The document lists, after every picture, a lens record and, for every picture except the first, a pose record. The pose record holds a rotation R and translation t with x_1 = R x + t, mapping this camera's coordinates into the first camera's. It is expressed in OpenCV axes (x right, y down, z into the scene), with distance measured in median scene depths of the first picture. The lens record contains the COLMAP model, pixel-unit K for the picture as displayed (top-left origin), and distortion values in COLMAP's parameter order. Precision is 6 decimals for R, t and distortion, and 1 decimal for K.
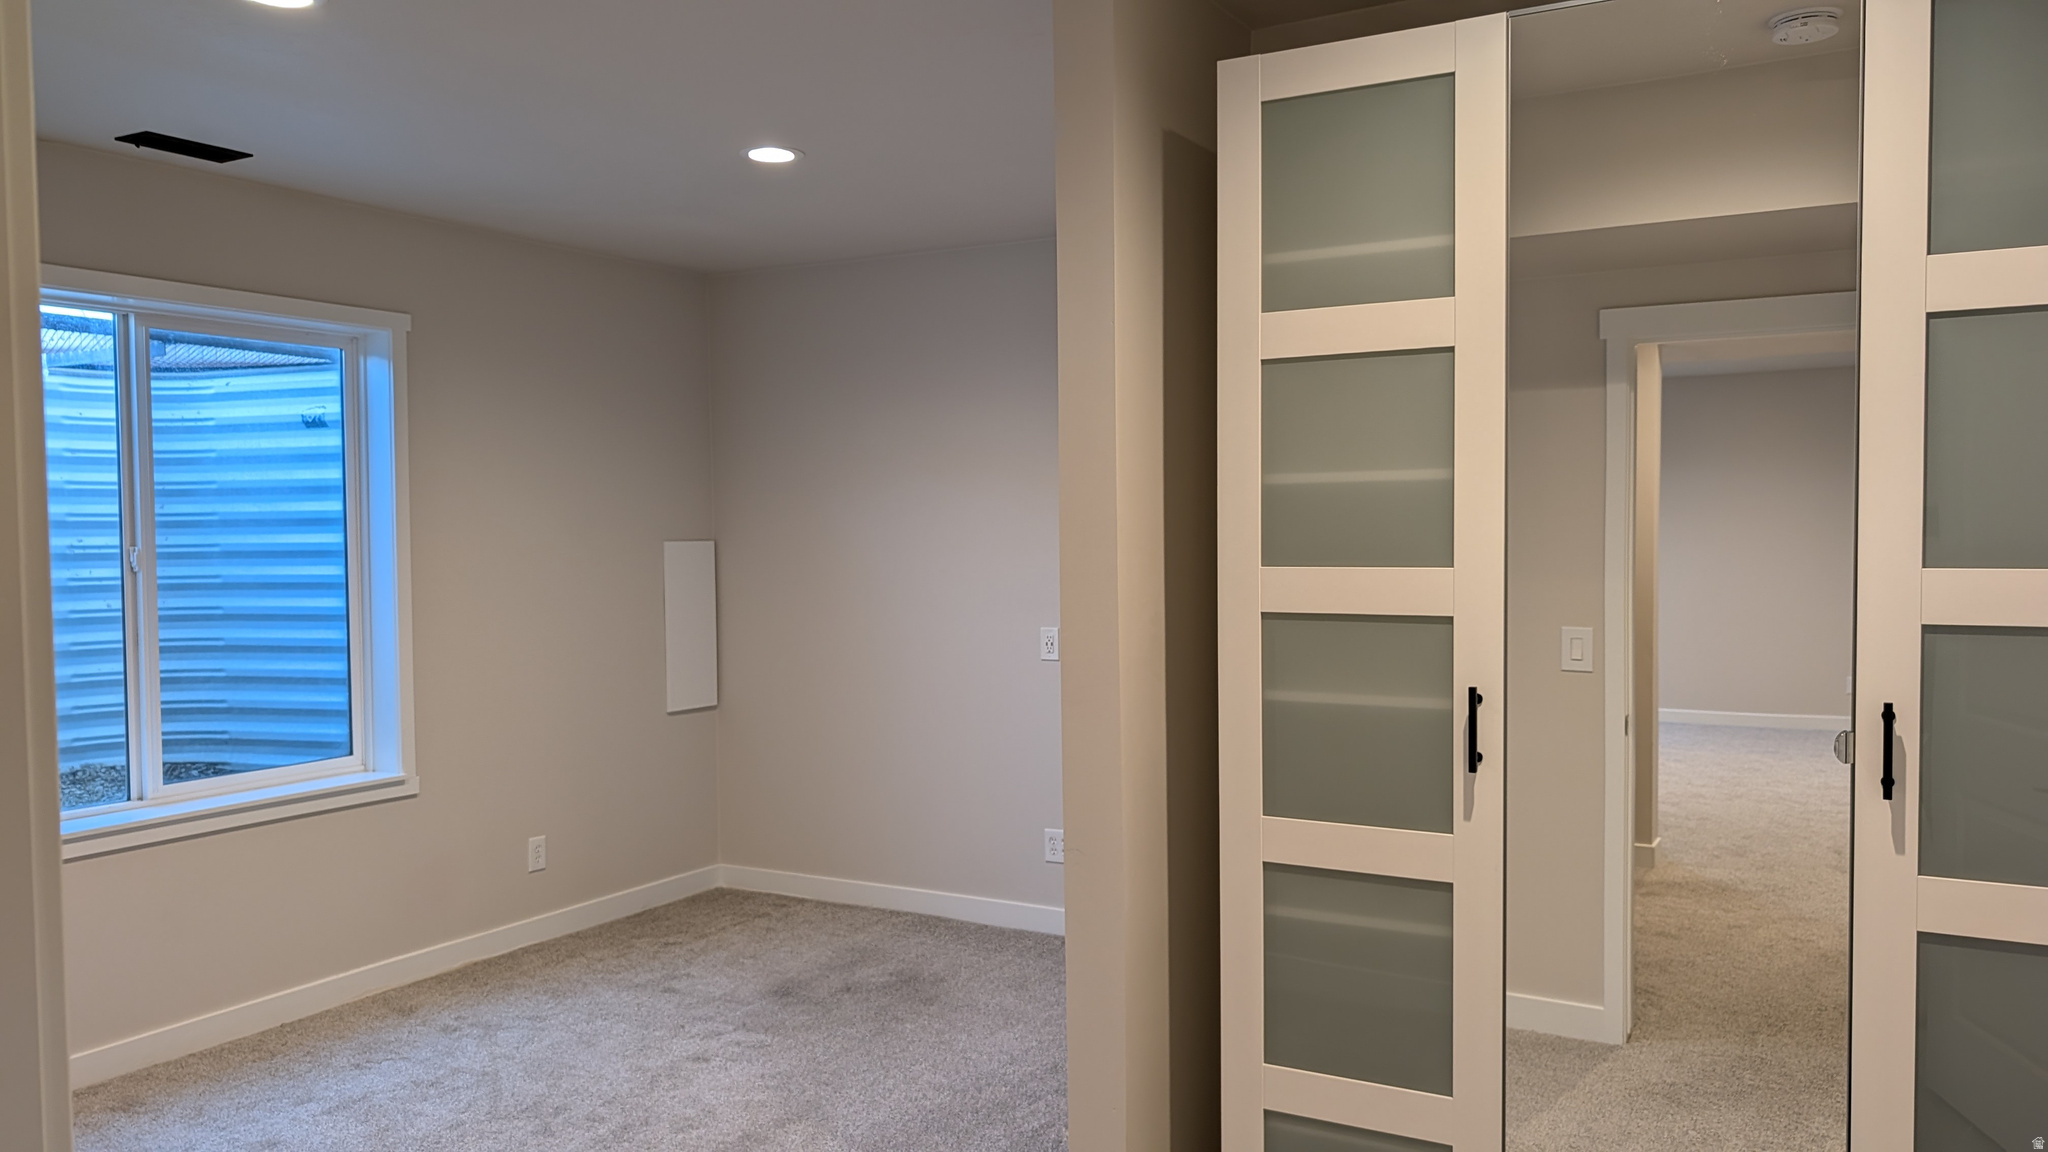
lens RADIAL K [[1477.6, 0, 1023.6], [0, 1477.6, 579.6], [0, 0, 1]] dist [0.010063, -0.013485]
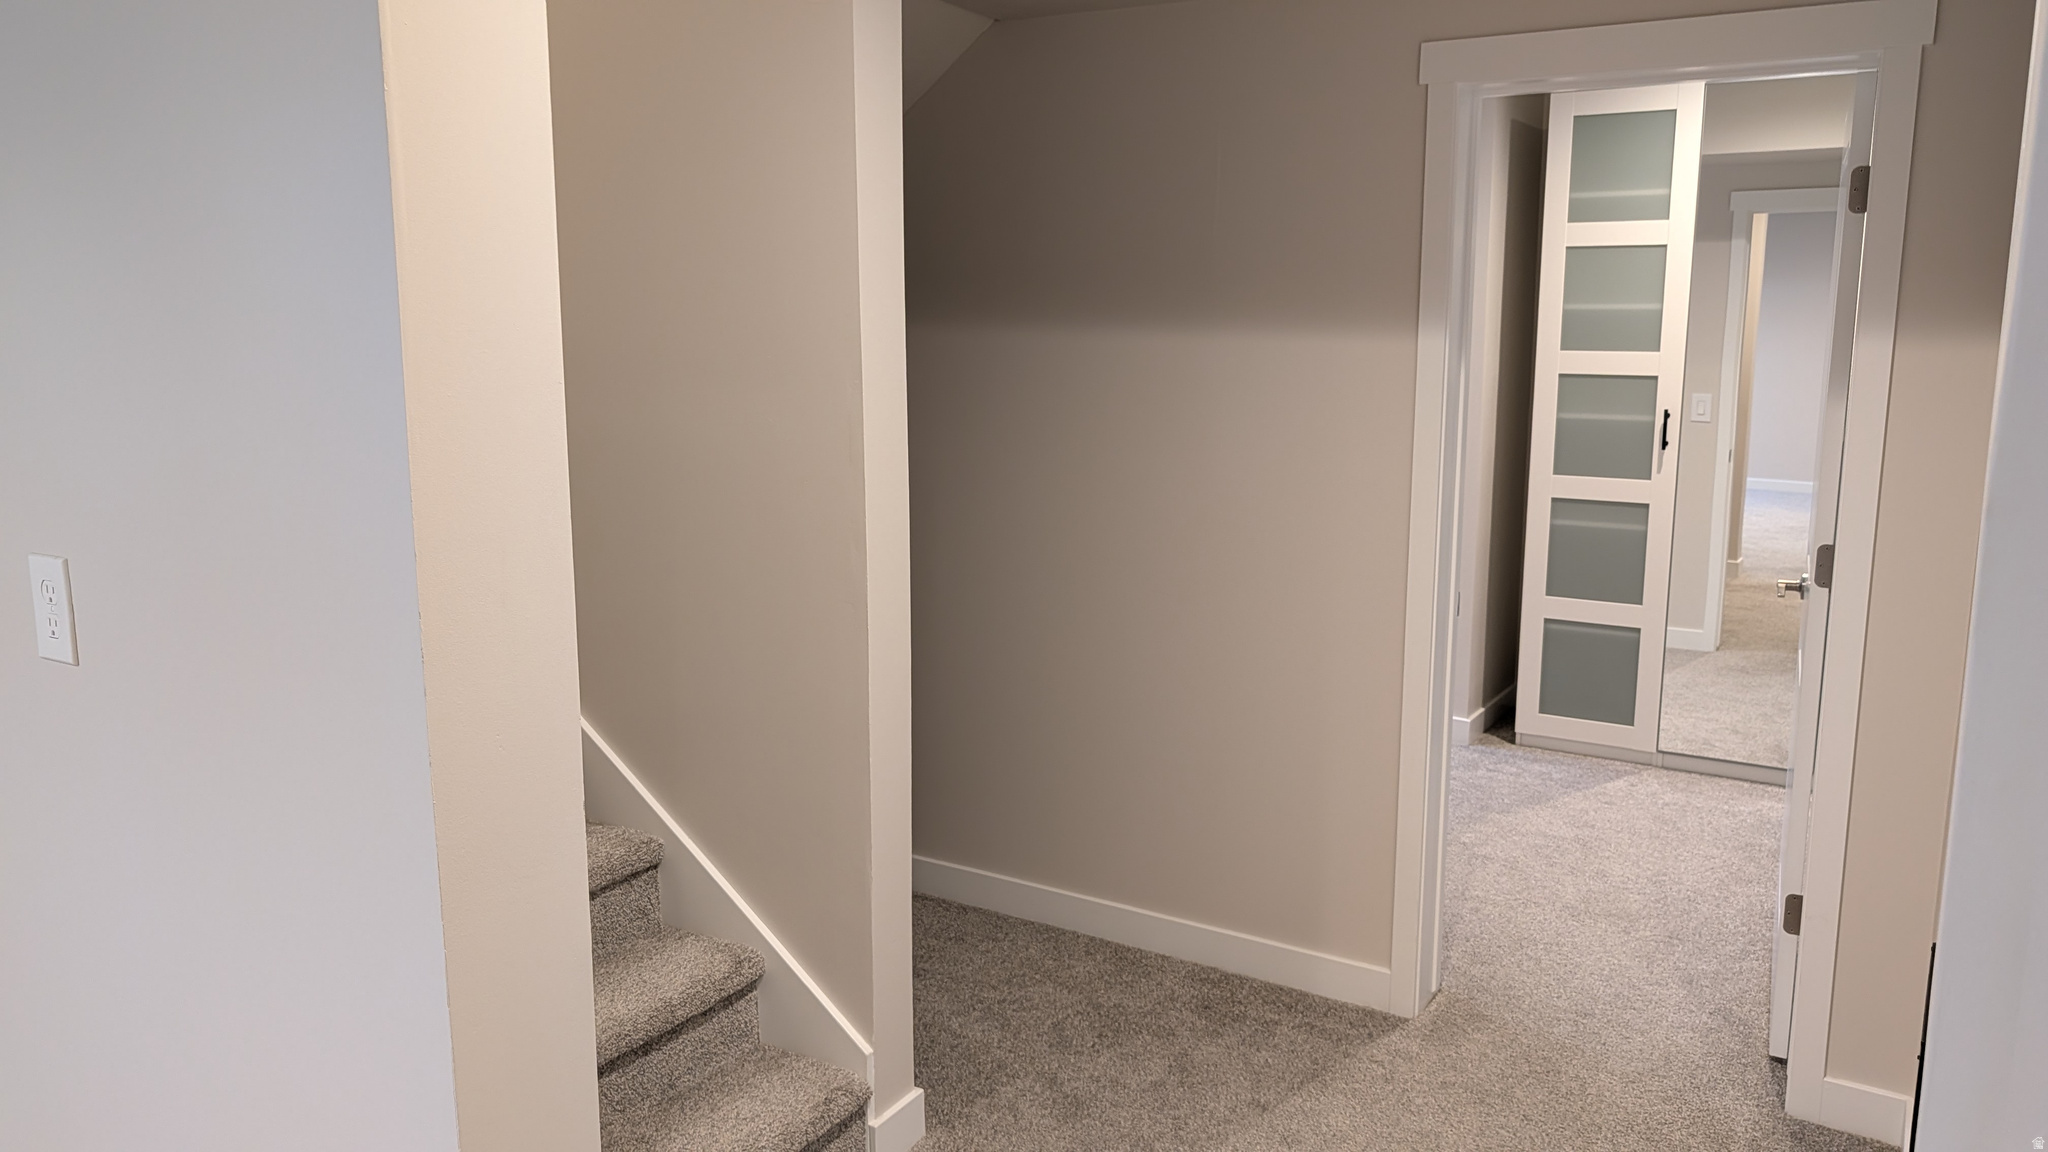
lens RADIAL K [[1477.6, 0, 1067.8], [0, 1477.6, 547.2], [0, 0, 1]] dist [0.010063, -0.013485]
pose [[0.999597, 0.017235, -0.022565, -0.463146], [-0.014399, 0.992632, 0.120308, 0.024568], [0.024472, -0.119934, 0.992480, -1.058283]]
